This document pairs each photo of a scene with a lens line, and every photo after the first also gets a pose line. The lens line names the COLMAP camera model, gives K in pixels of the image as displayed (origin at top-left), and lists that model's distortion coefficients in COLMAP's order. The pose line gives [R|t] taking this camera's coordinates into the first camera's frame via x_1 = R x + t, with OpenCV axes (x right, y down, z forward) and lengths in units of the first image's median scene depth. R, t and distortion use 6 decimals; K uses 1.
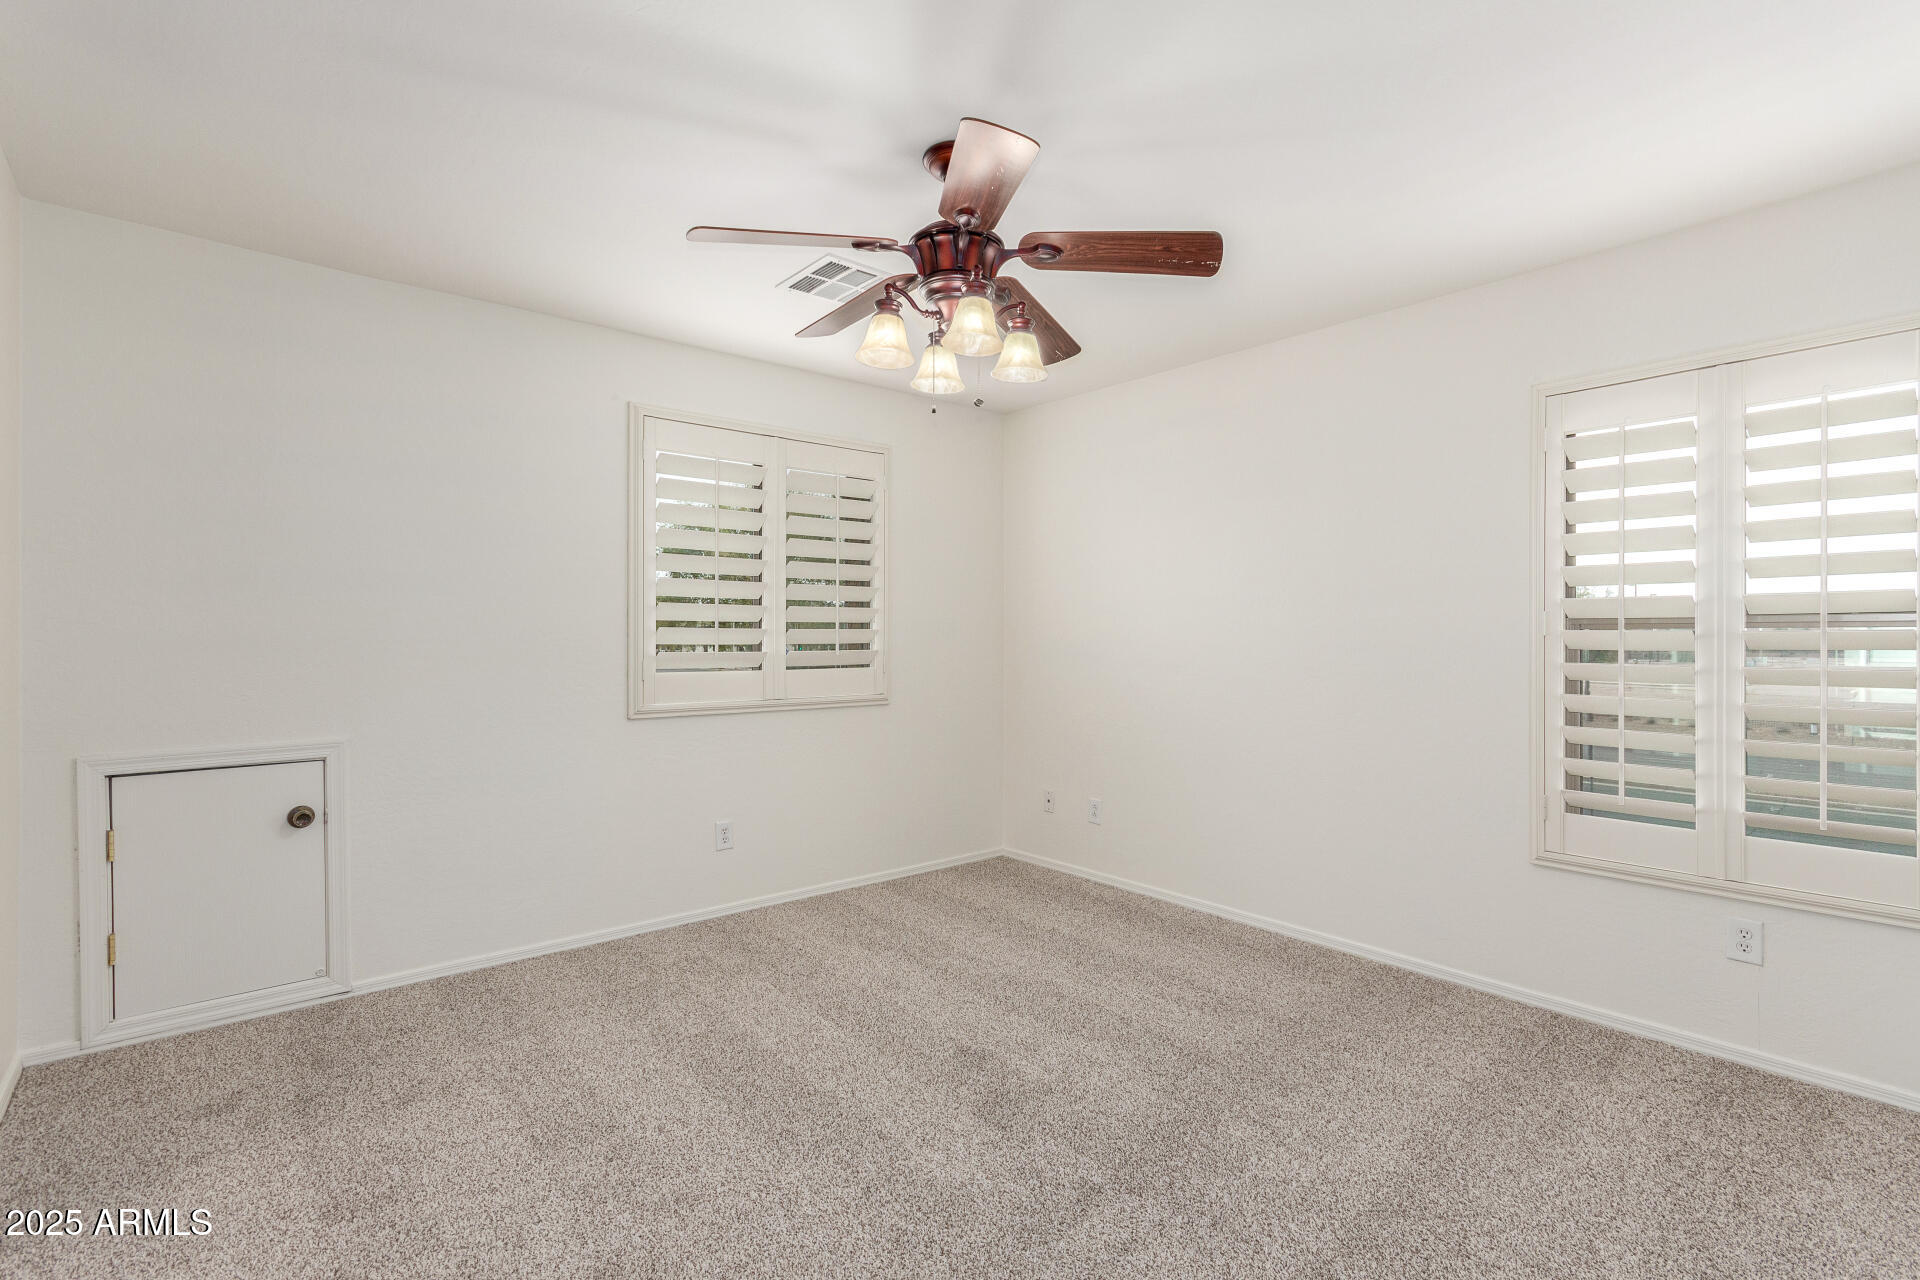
lens RADIAL K [[863.5, 0, 960.0], [0, 863.5, 640.0], [0, 0, 1]] dist [-0.003924, -0.000192]
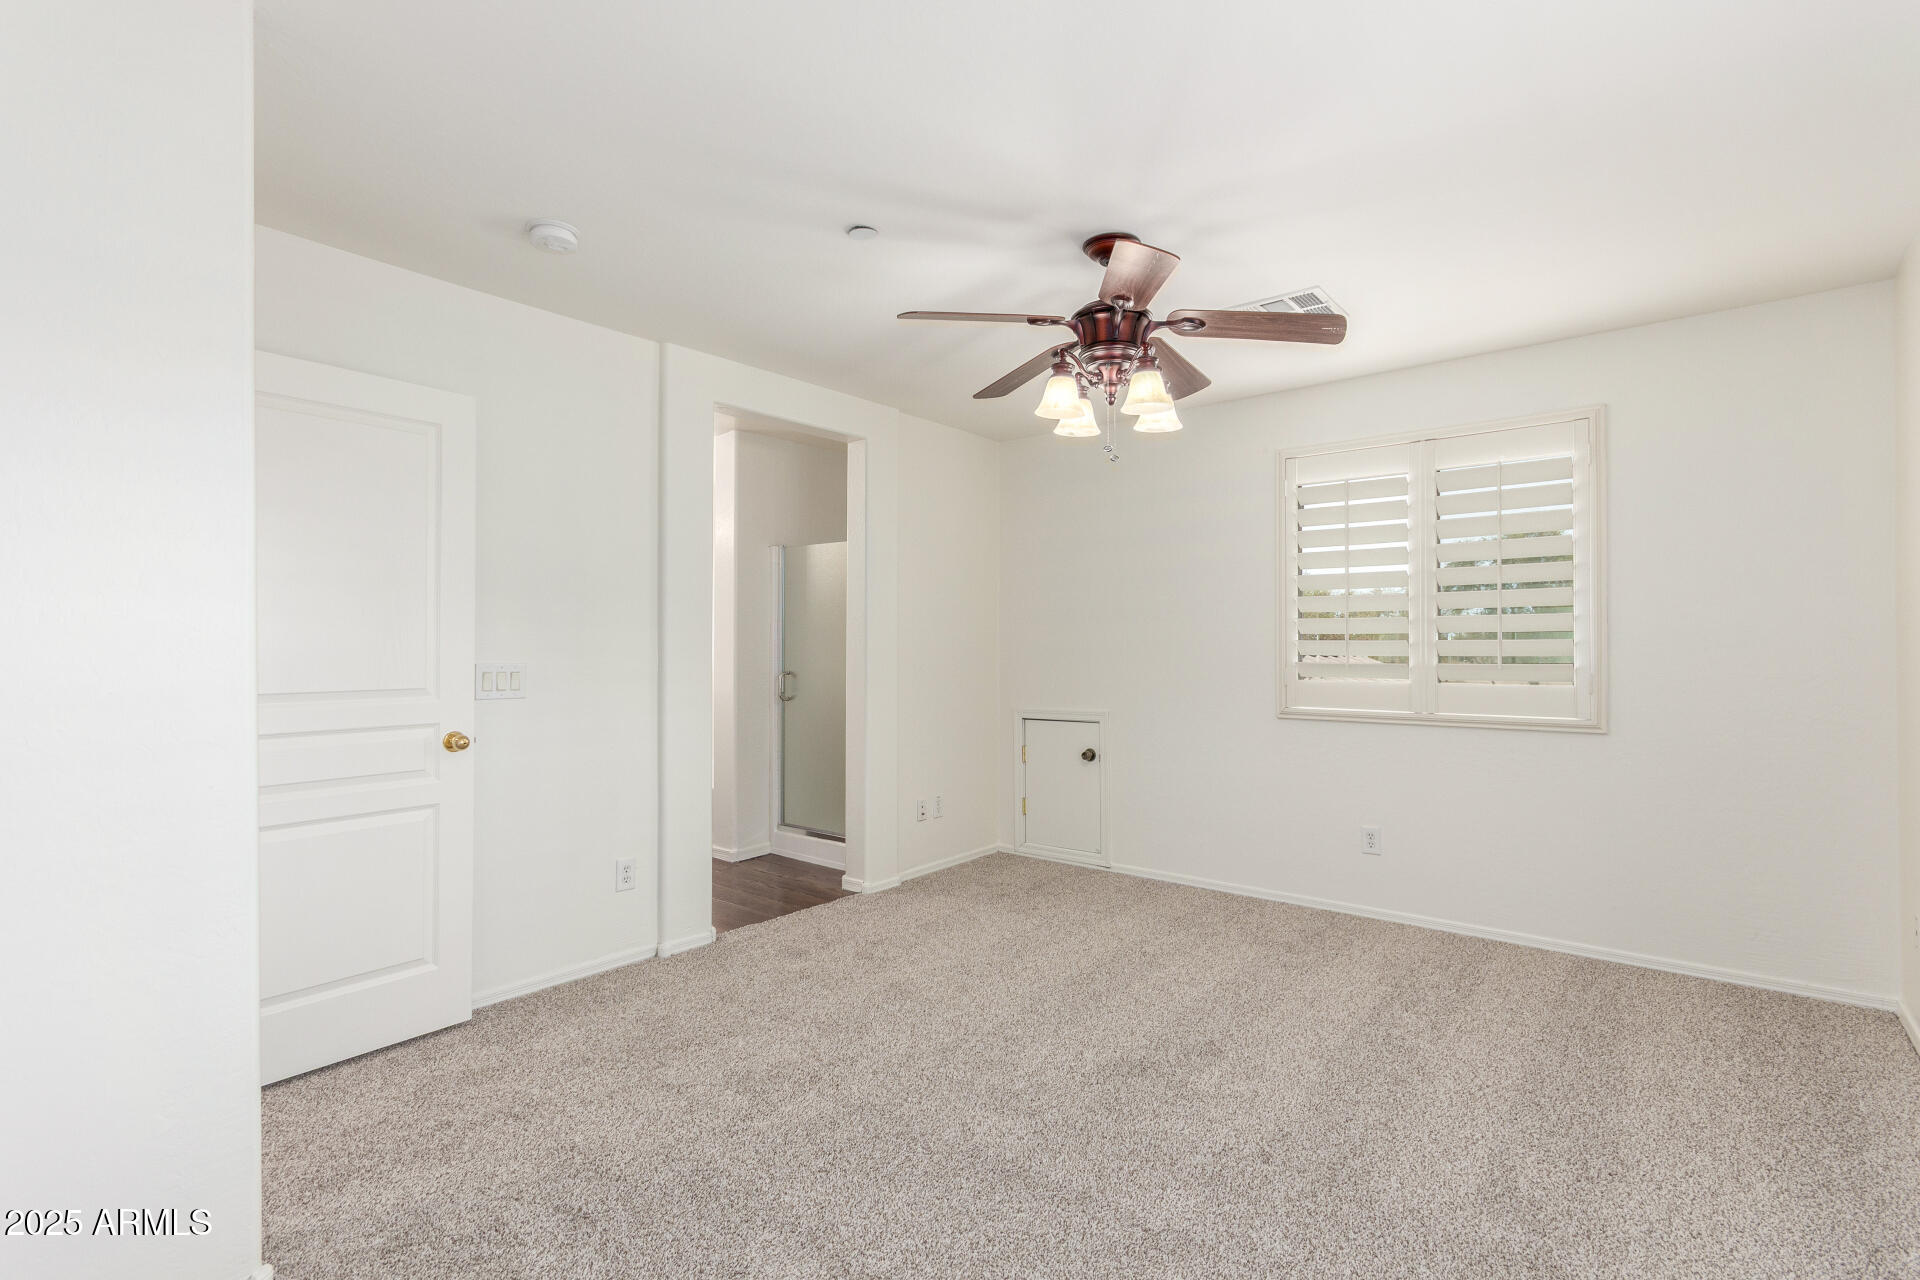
lens RADIAL K [[889.6, 0, 972.4], [0, 889.6, 635.8], [0, 0, 1]] dist [0.006116, 0.000703]
pose [[0.201316, -0.003447, -0.979520, 0.852457], [0.006947, 0.999974, -0.002092, -0.025068], [0.979502, -0.006383, 0.201335, 0.401294]]
